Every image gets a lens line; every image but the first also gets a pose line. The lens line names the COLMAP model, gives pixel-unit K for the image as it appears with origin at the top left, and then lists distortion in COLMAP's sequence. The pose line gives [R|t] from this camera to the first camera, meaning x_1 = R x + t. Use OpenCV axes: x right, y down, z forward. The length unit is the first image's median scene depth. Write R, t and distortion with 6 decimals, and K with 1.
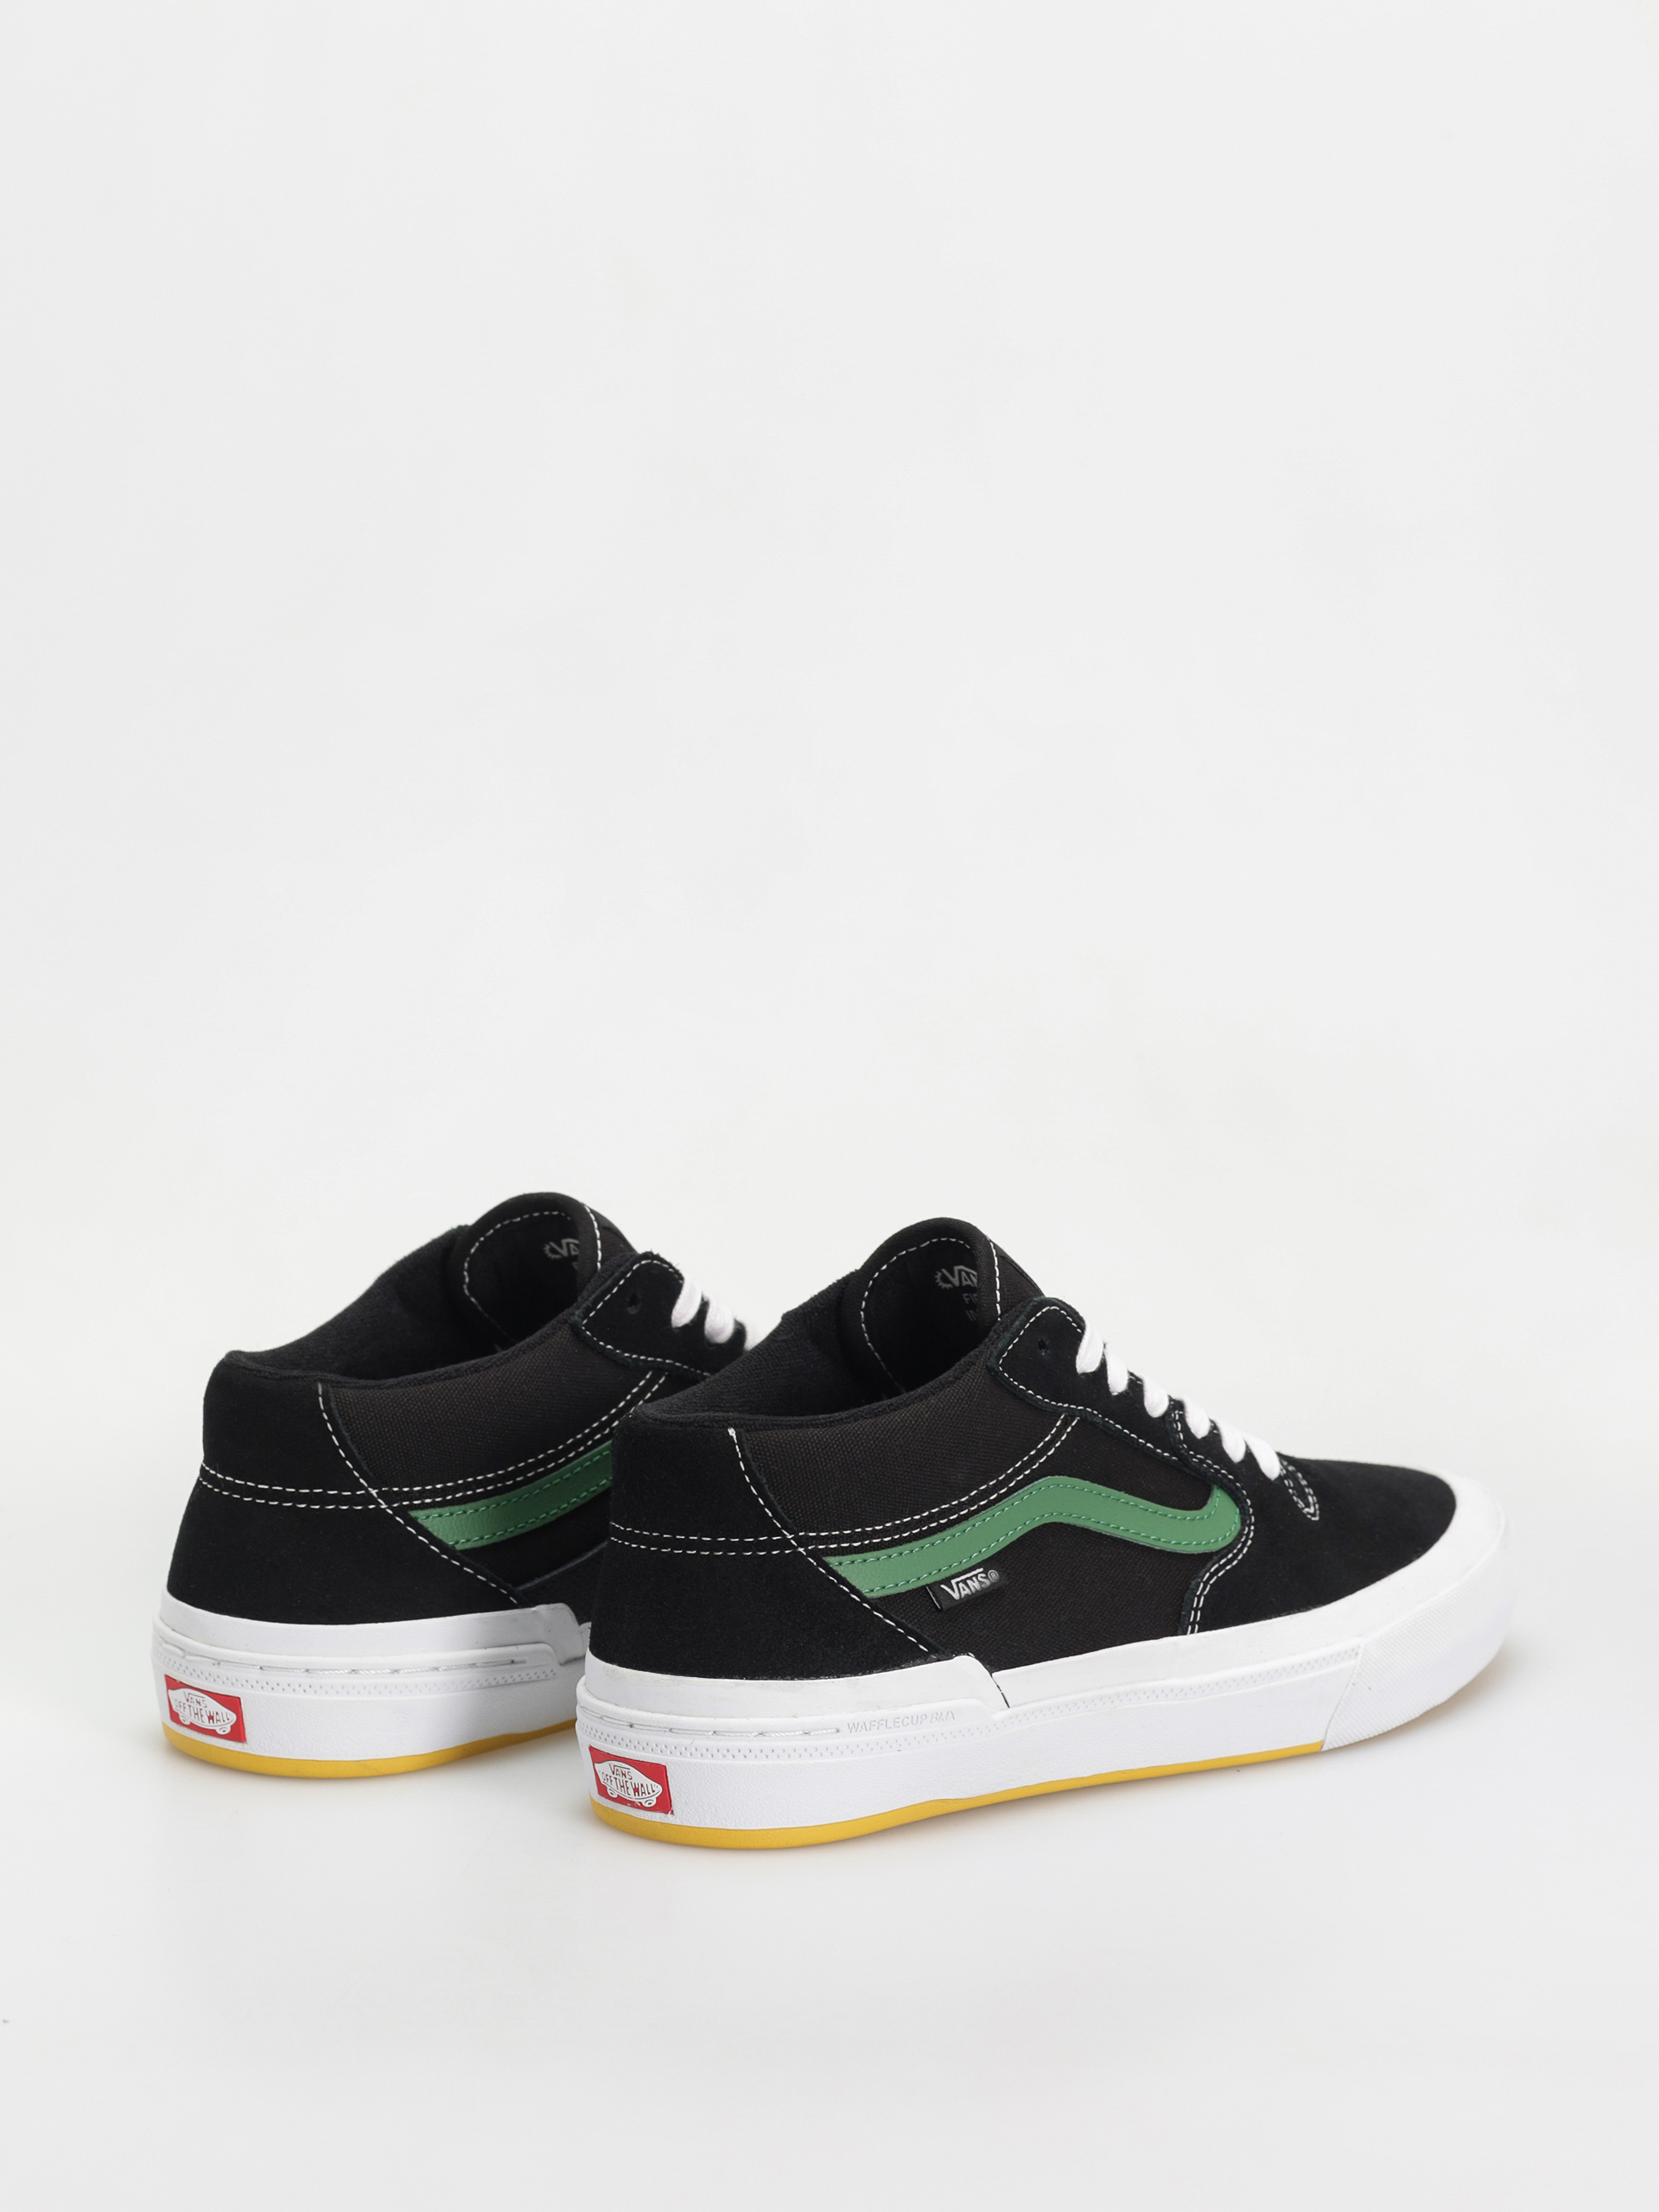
lens RADIAL K [[7199.1, 0, 829.5], [0, 7199.1, 1106.0], [0, 0, 1]] dist [0.059934, -3.739881]
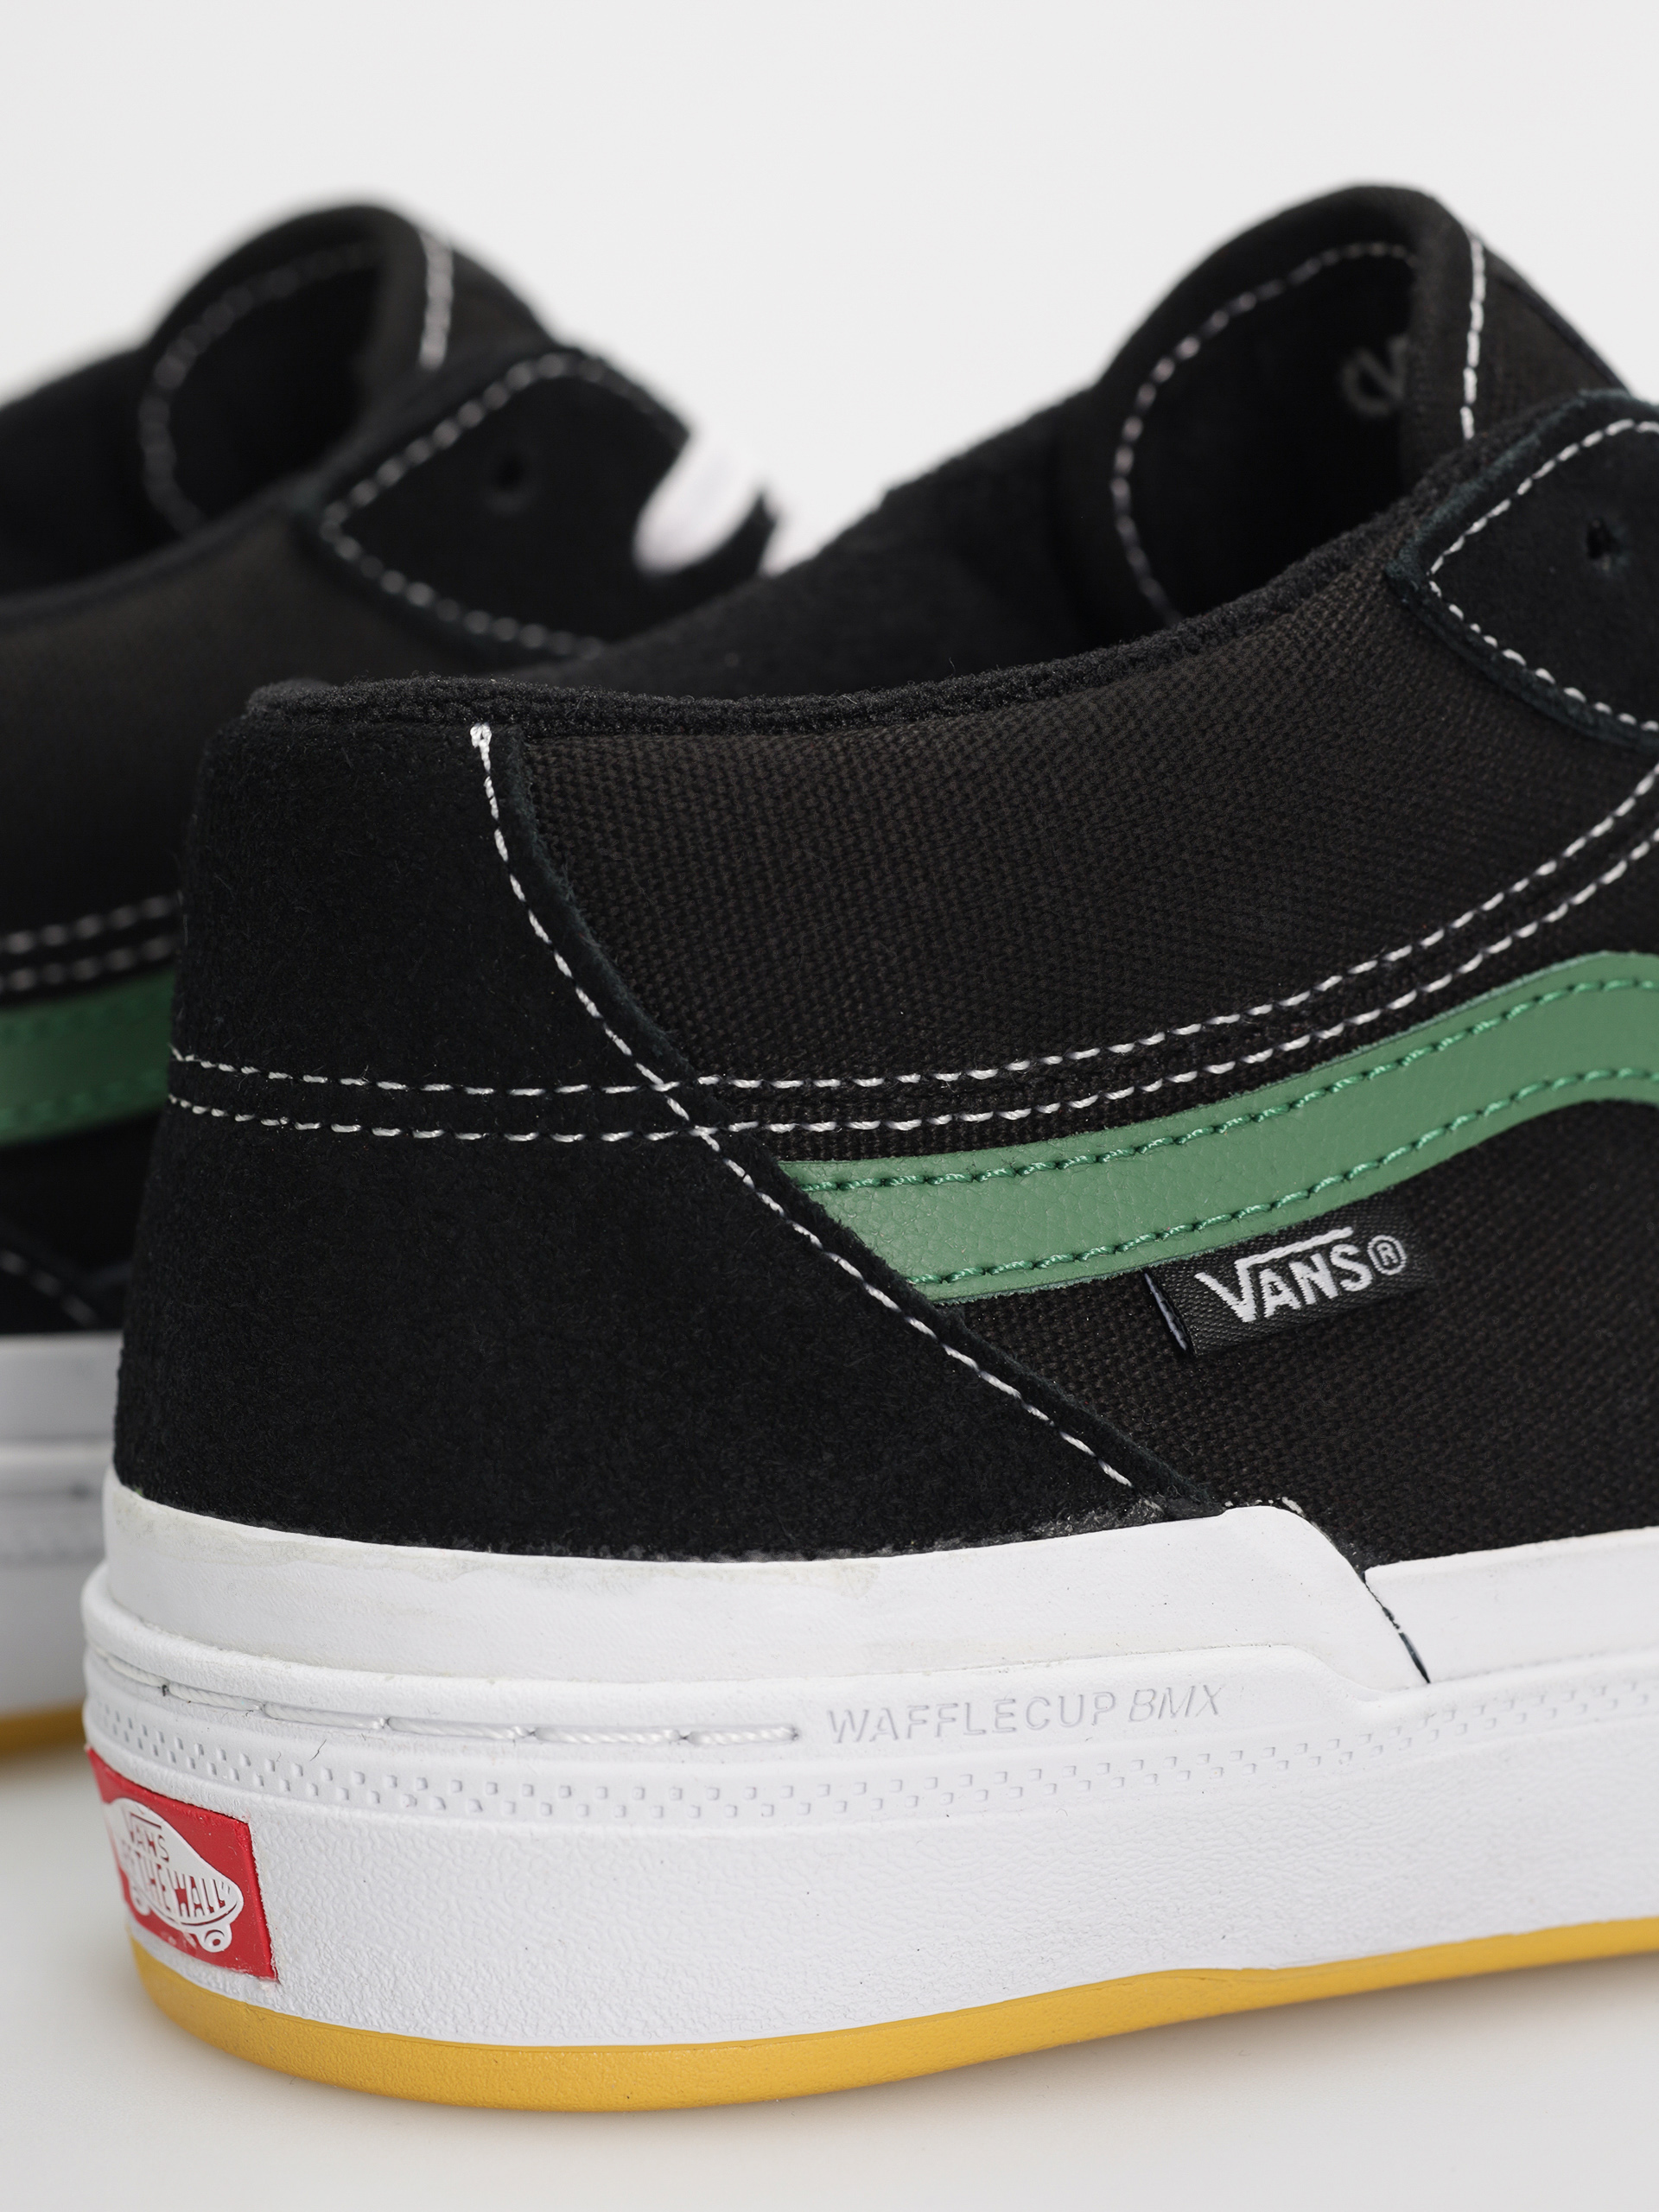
lens RADIAL K [[7199.1, 0, 829.5], [0, 7199.1, 1106.0], [0, 0, 1]] dist [0.059934, -3.739881]
pose [[0.978644, 0.025363, -0.203993, 0.062754], [-0.024695, 0.999678, 0.005823, 0.058310], [0.204075, -0.000661, 0.978955, 0.700449]]
